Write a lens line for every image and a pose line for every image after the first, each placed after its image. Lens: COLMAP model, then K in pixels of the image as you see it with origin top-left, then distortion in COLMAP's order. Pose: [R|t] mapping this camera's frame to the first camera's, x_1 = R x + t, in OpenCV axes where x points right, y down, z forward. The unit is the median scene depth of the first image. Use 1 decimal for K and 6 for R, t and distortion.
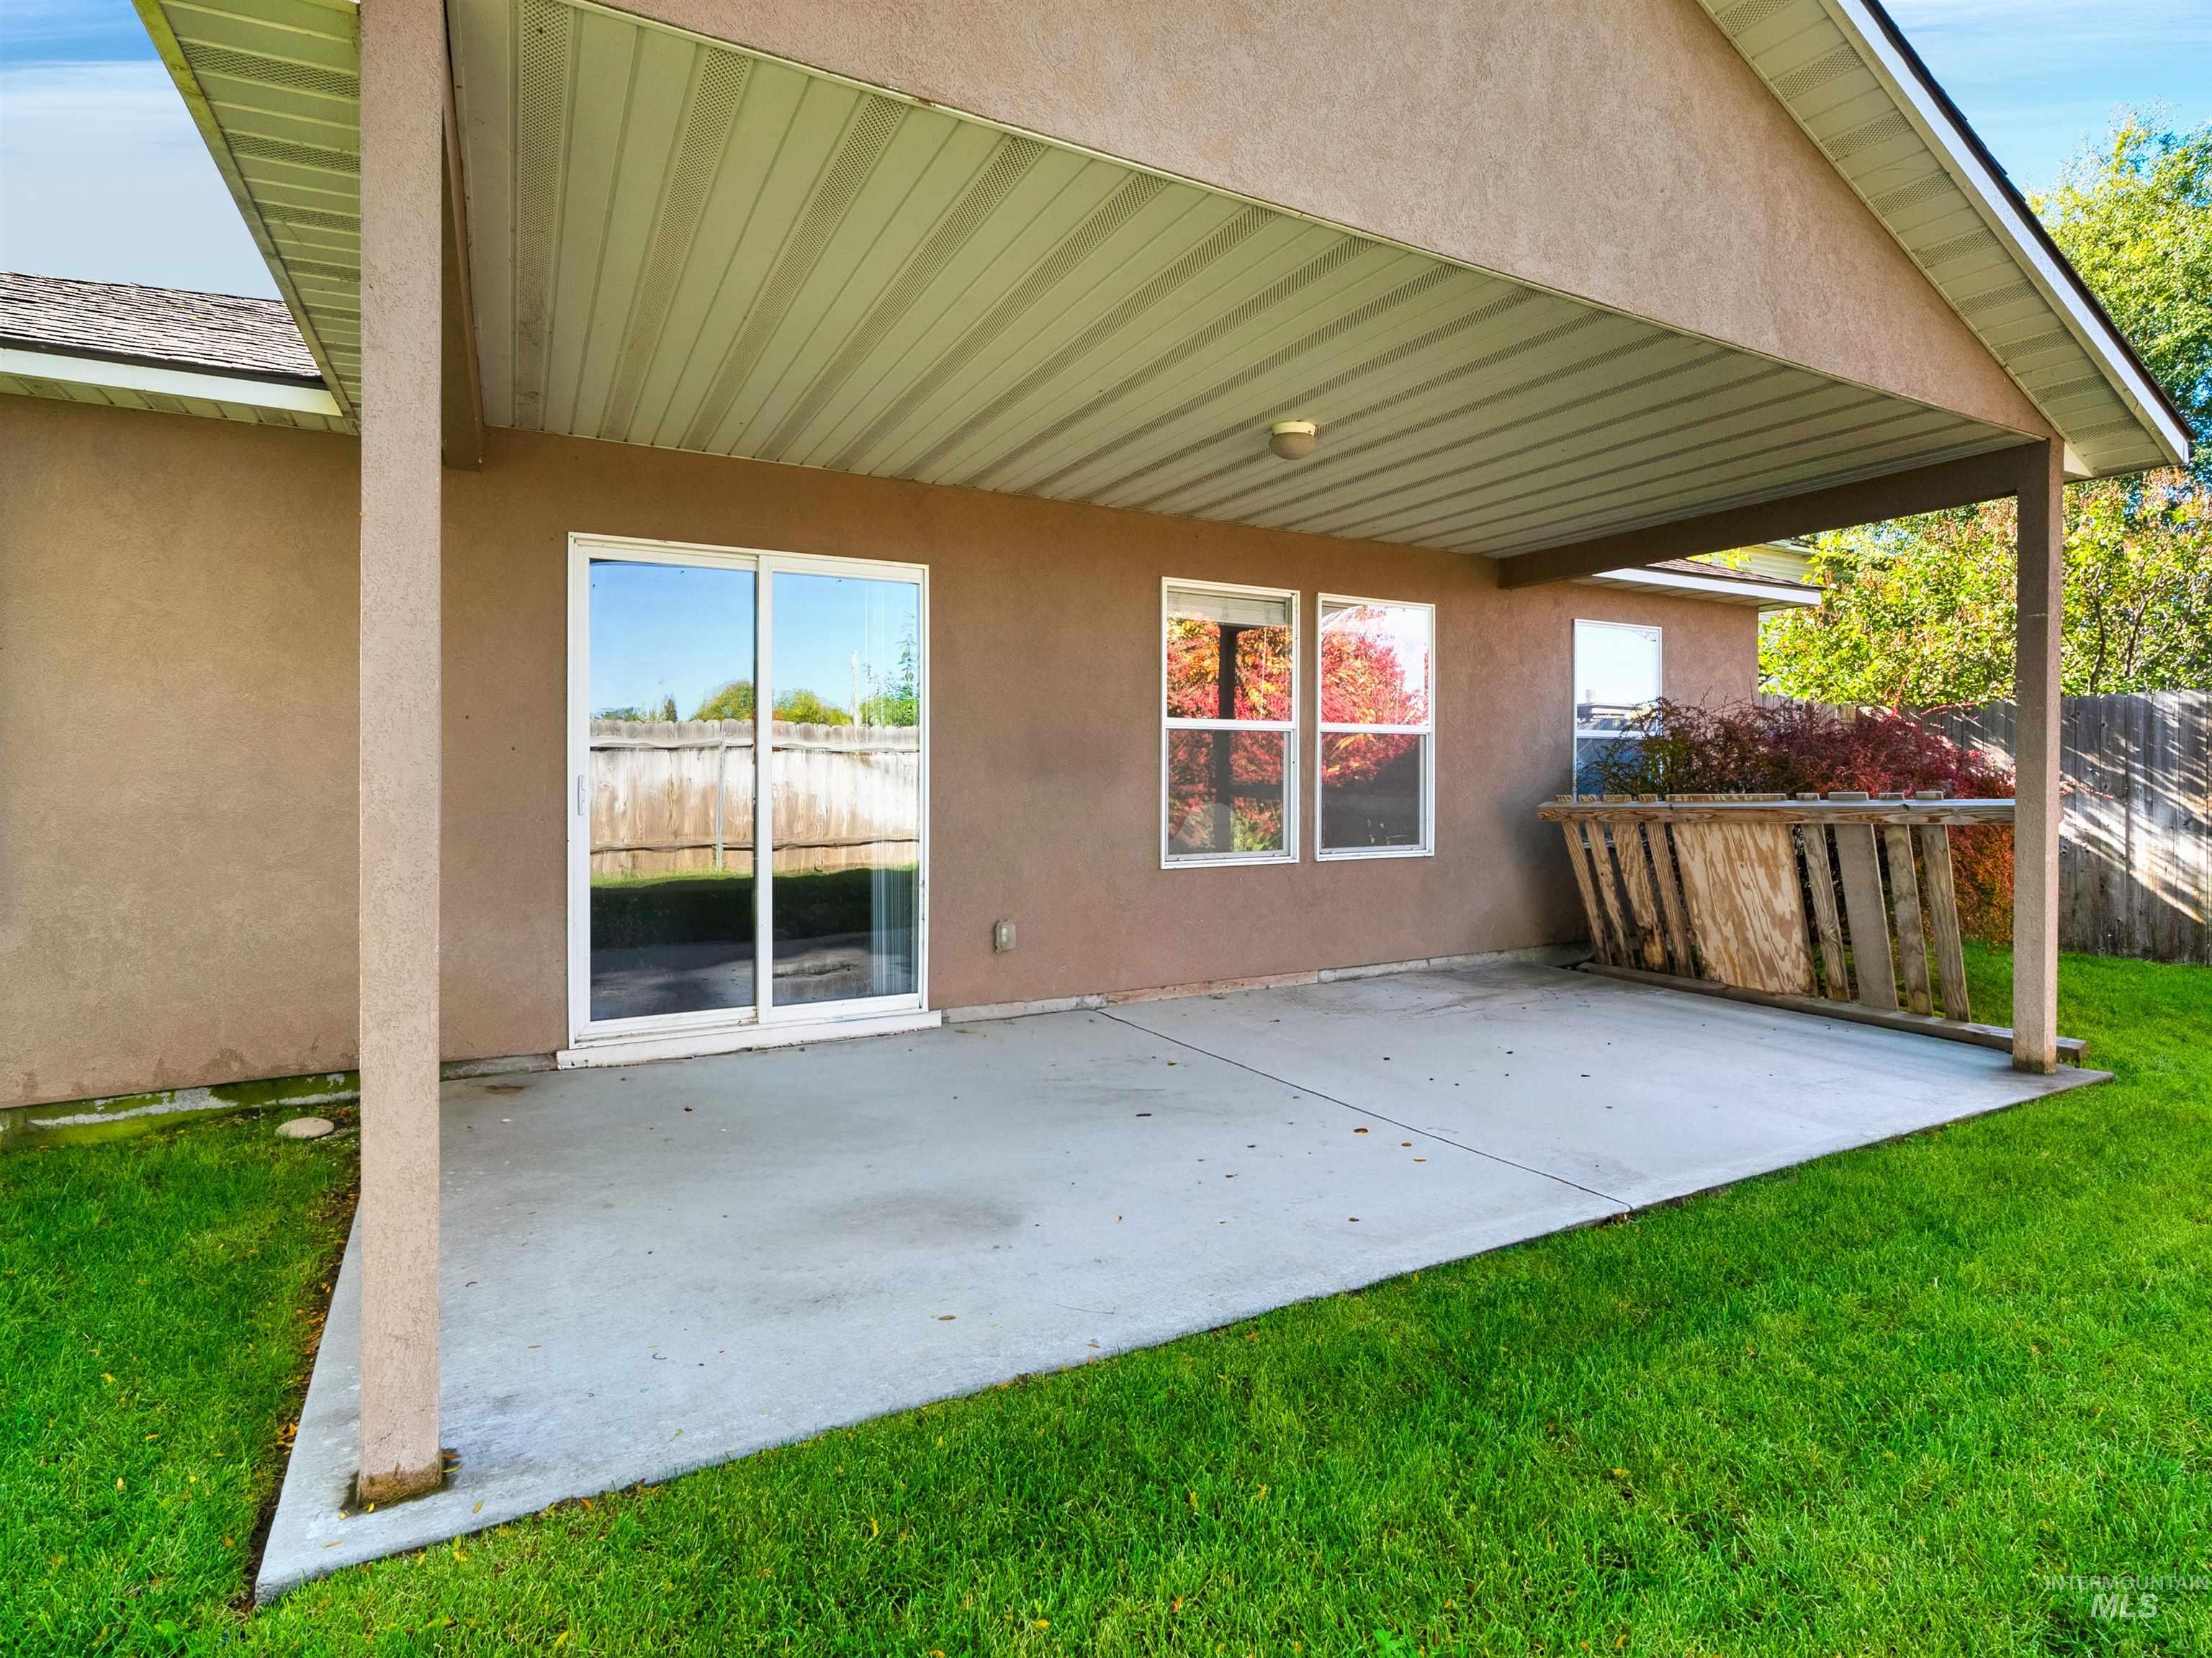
lens RADIAL K [[1148.3, 0, 1098.9], [0, 1148.3, 773.8], [0, 0, 1]] dist [0.000190, 0.000779]
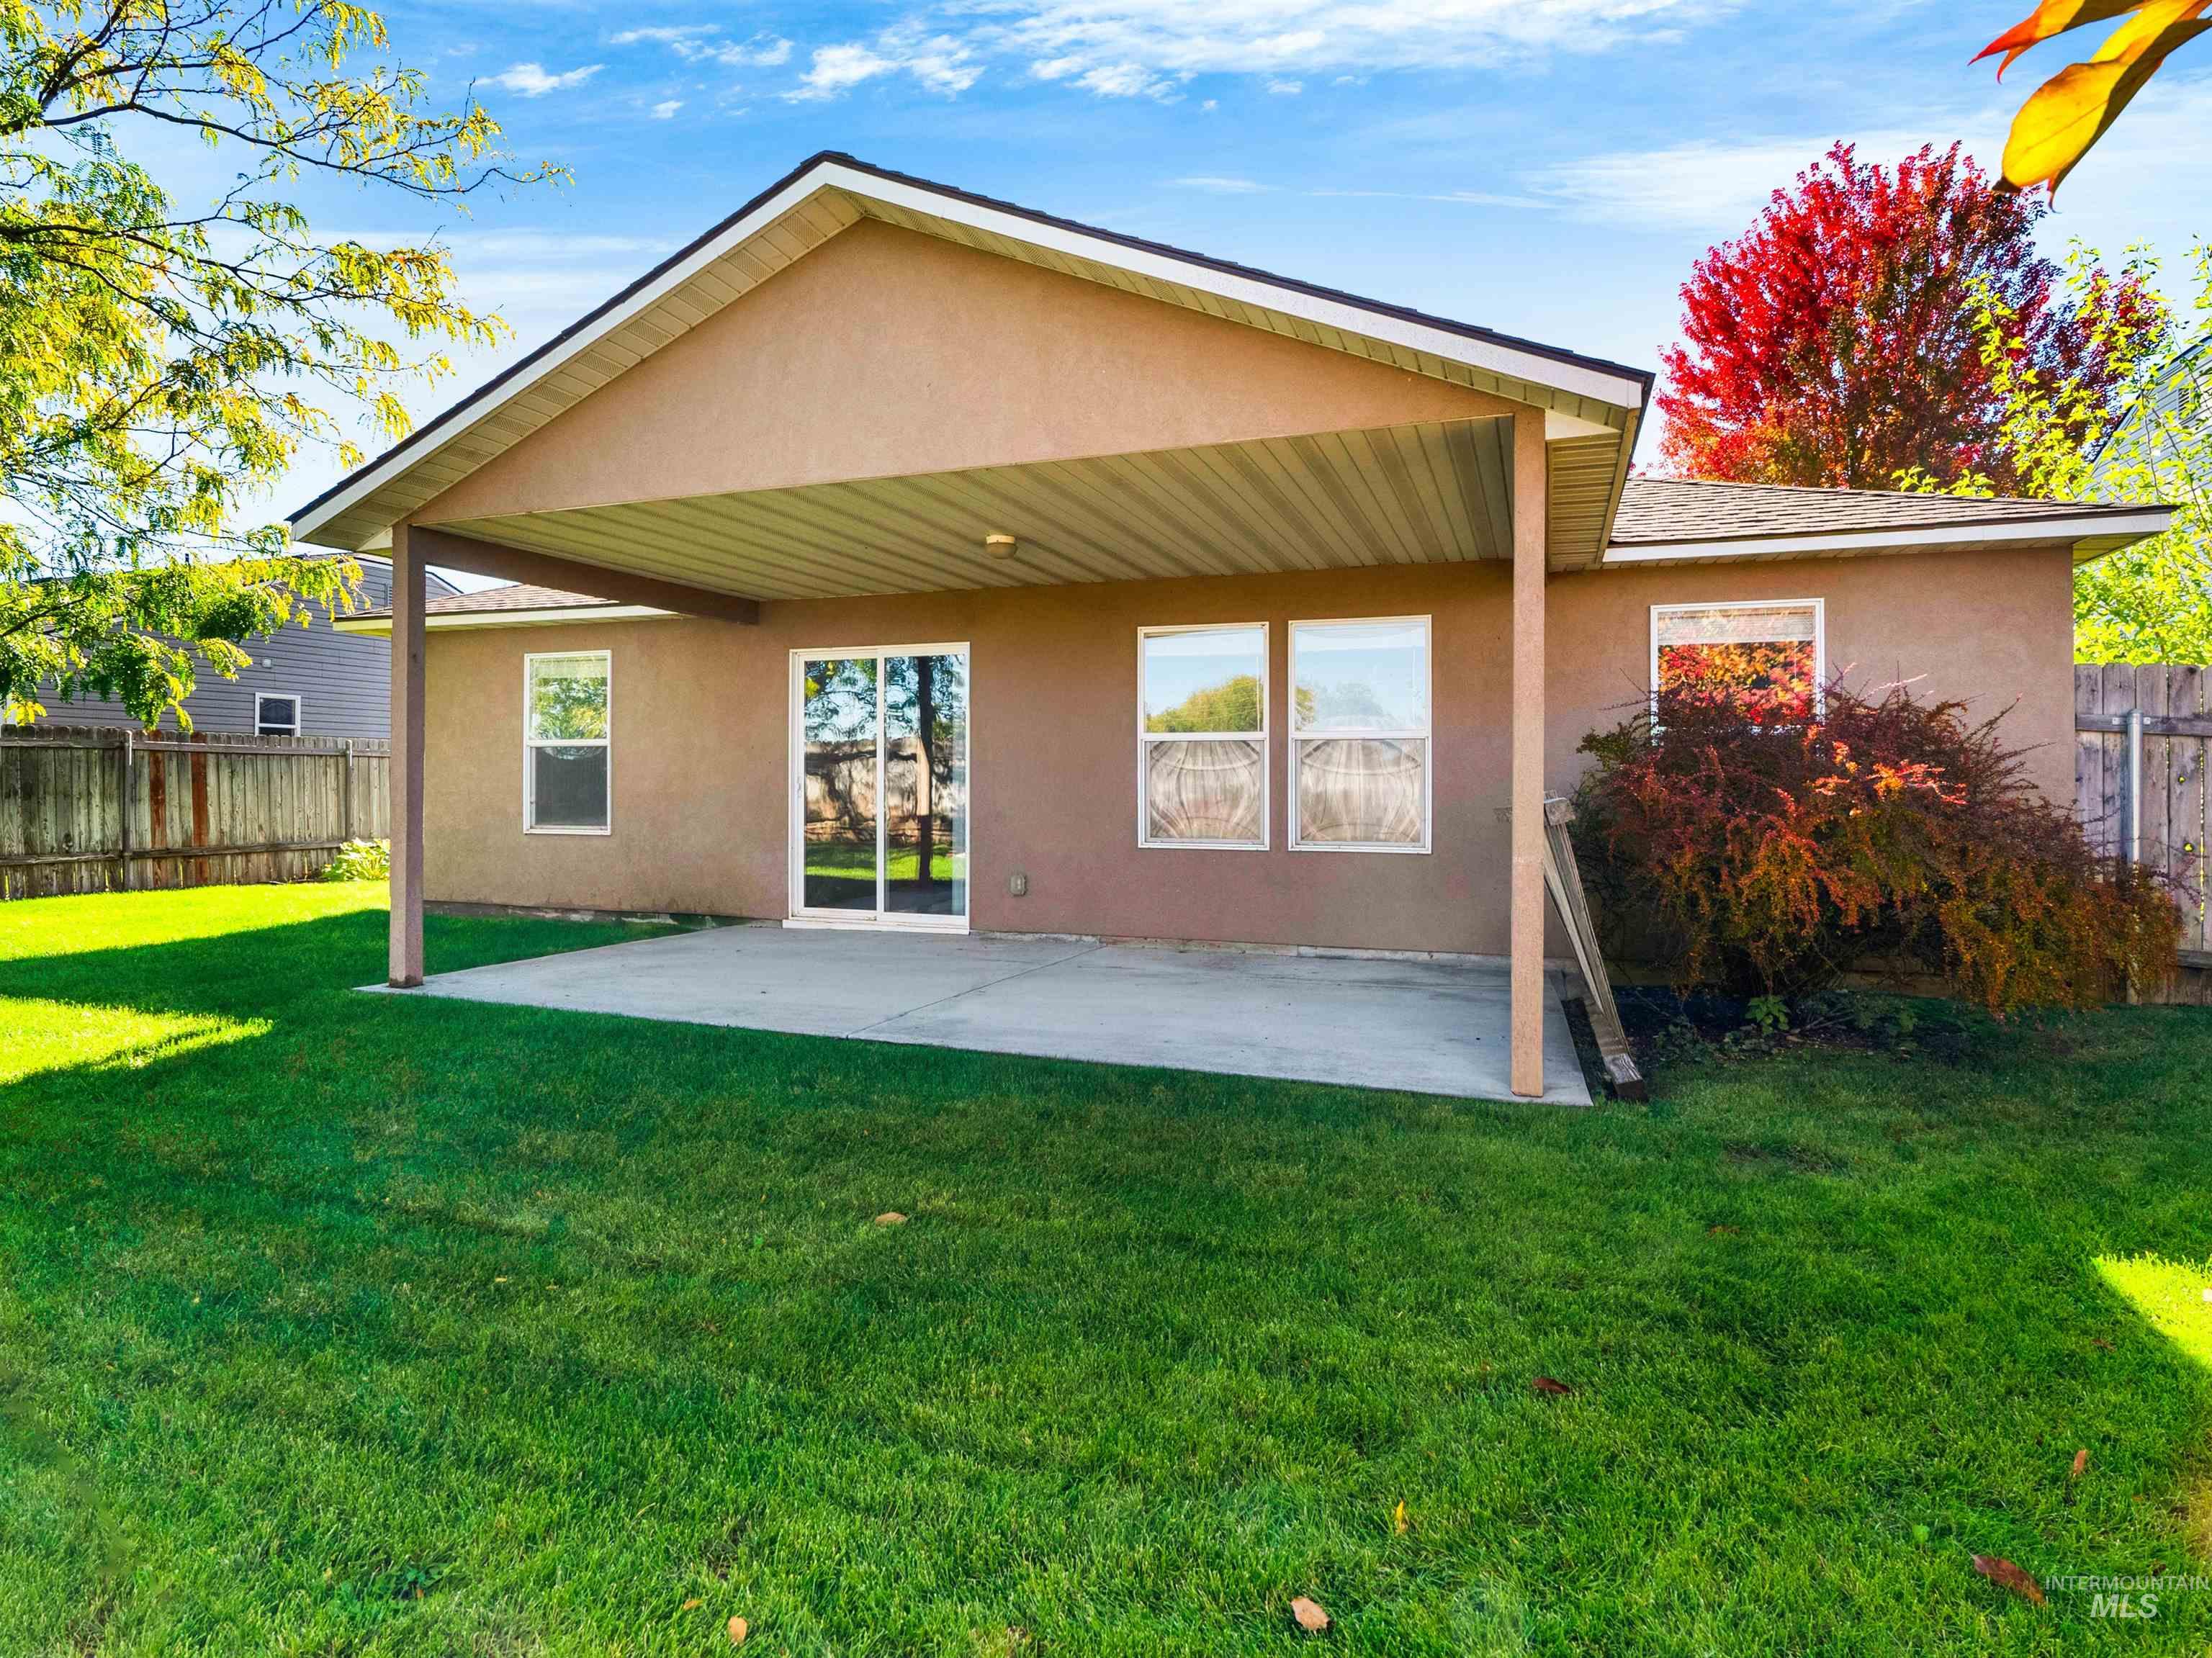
lens RADIAL K [[1148.3, 0, 1098.9], [0, 1148.3, 773.8], [0, 0, 1]] dist [0.000190, 0.000779]
pose [[0.669867, -0.005927, -0.742458, 0.916847], [-0.005814, 0.999896, -0.013228, 0.014256], [0.742459, 0.013178, 0.669762, 0.070940]]
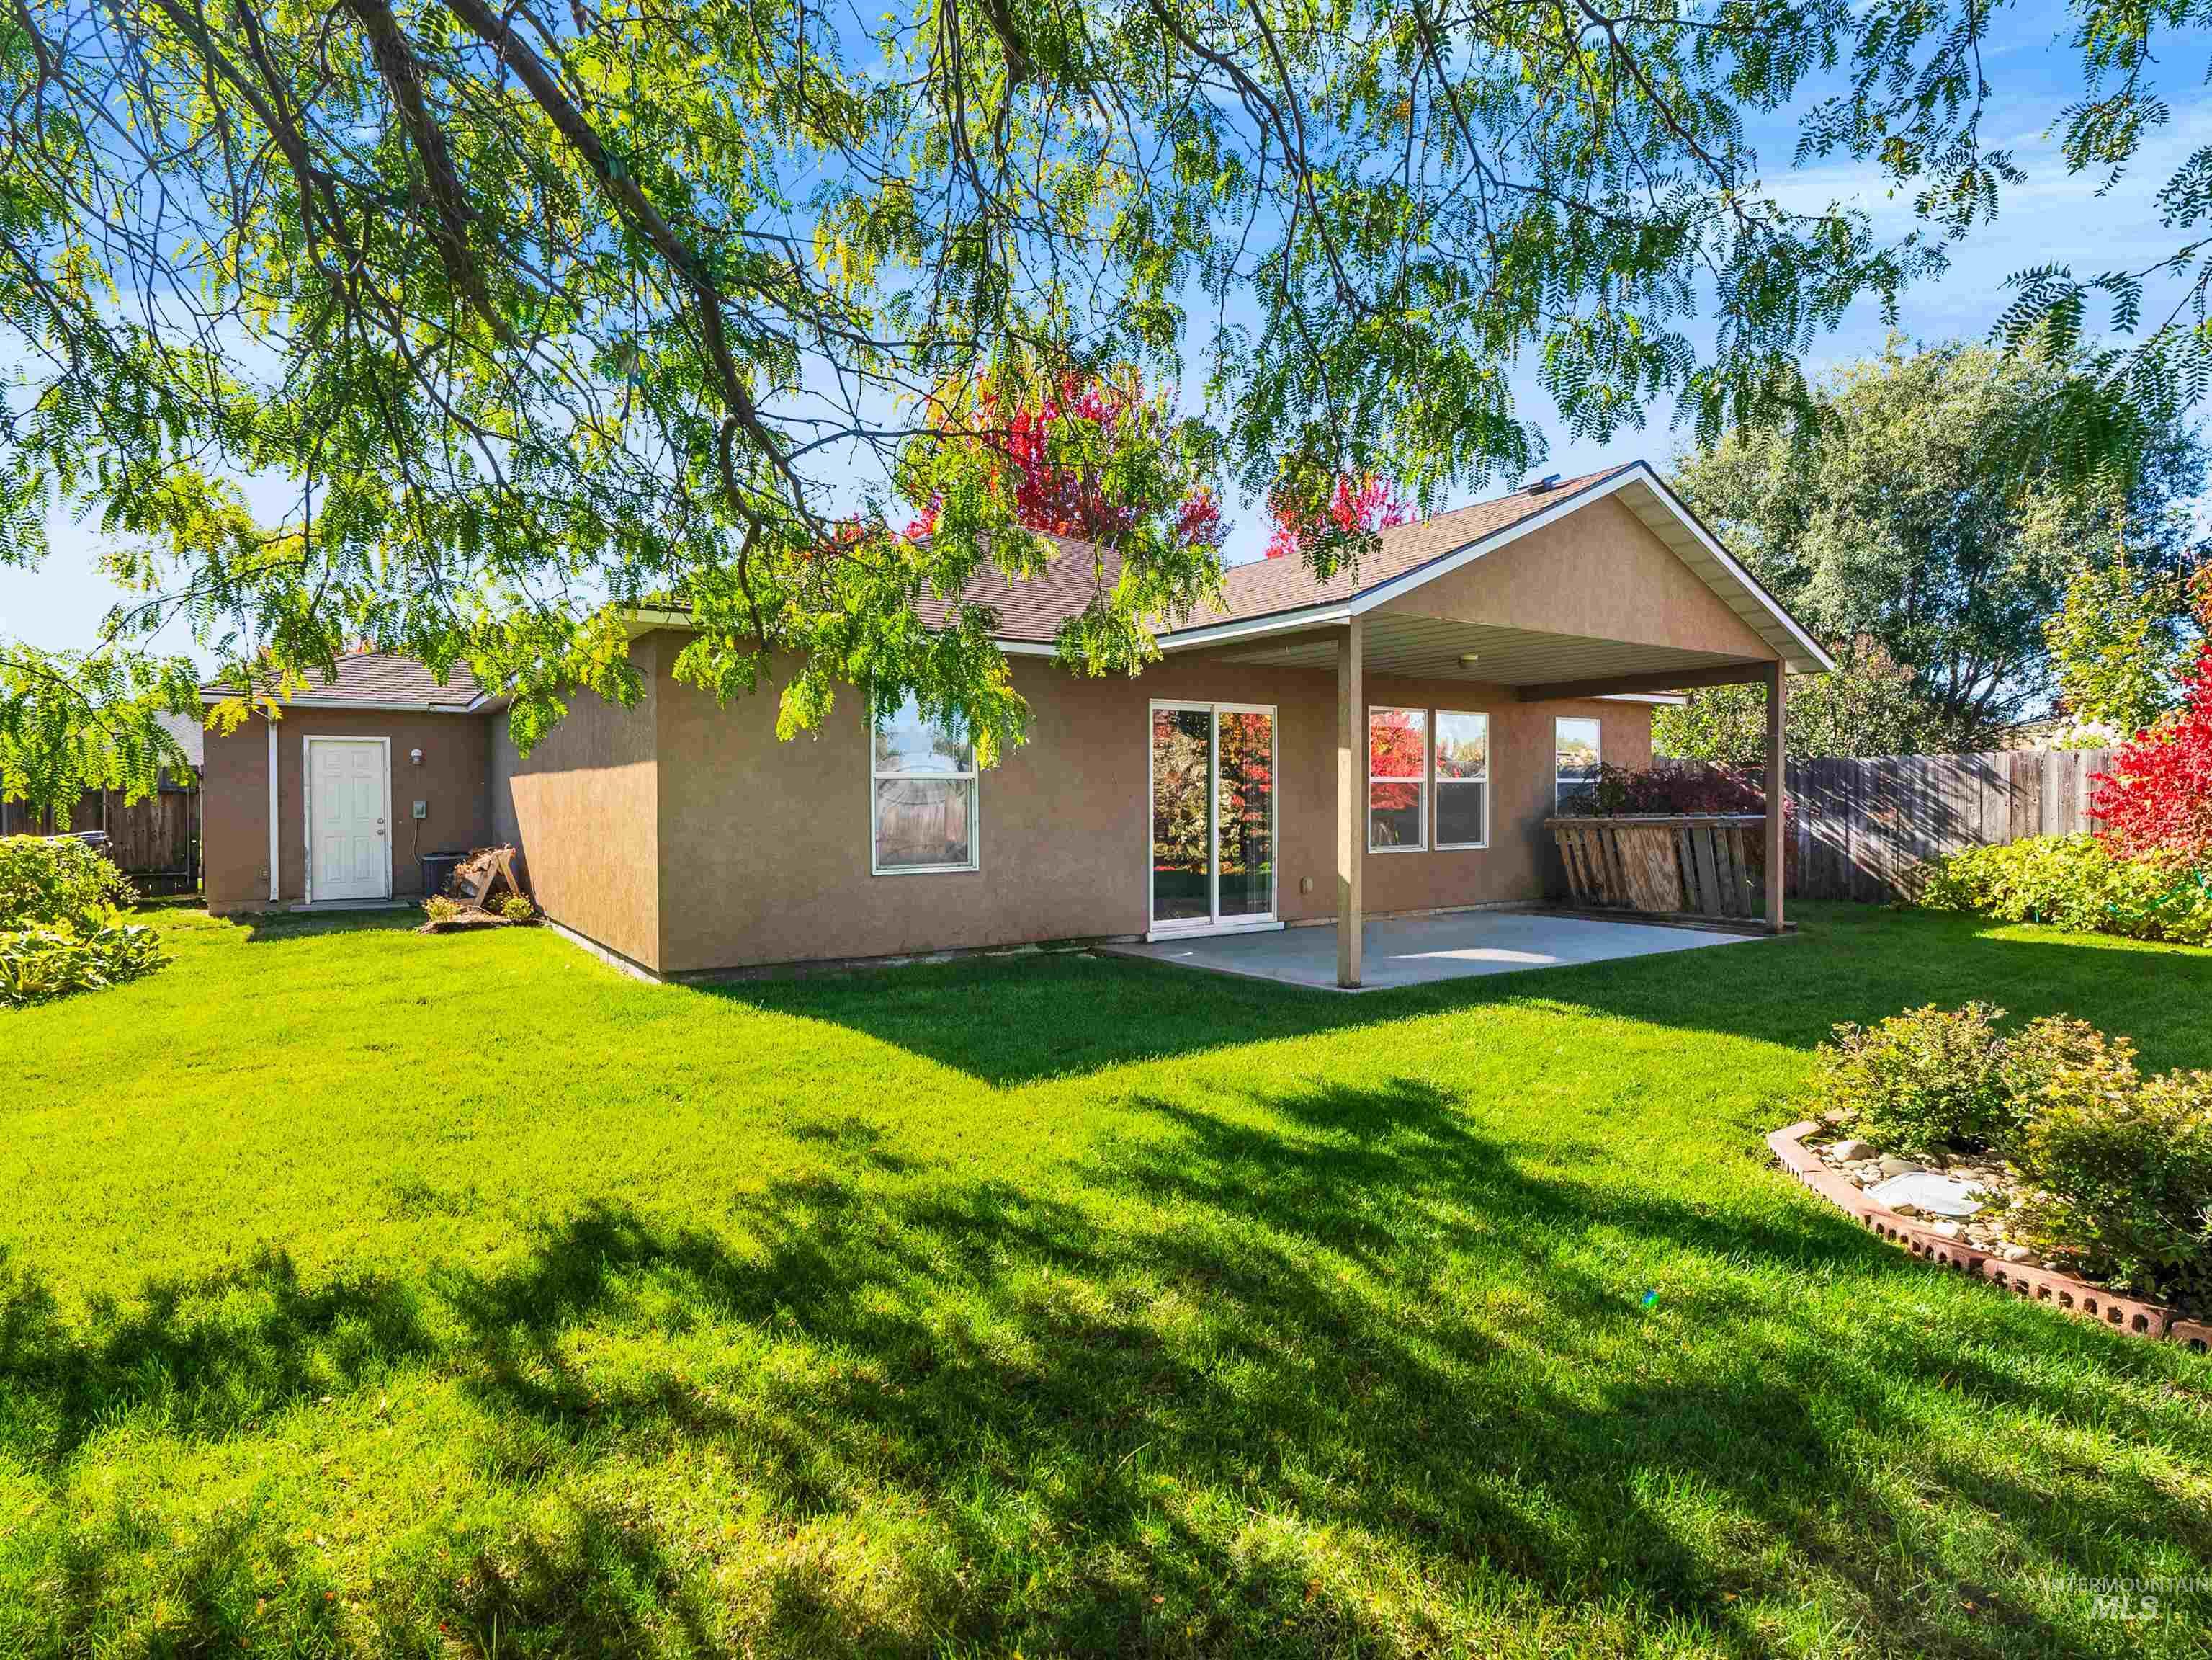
lens RADIAL K [[1164.8, 0, 1108.2], [0, 1164.8, 793.7], [0, 0, 1]] dist [-0.005026, 0.000152]
pose [[0.995272, -0.003547, 0.097065, -0.536420], [0.003514, 0.999994, 0.000519, -0.020243], [-0.097066, -0.000176, 0.995278, -0.864855]]
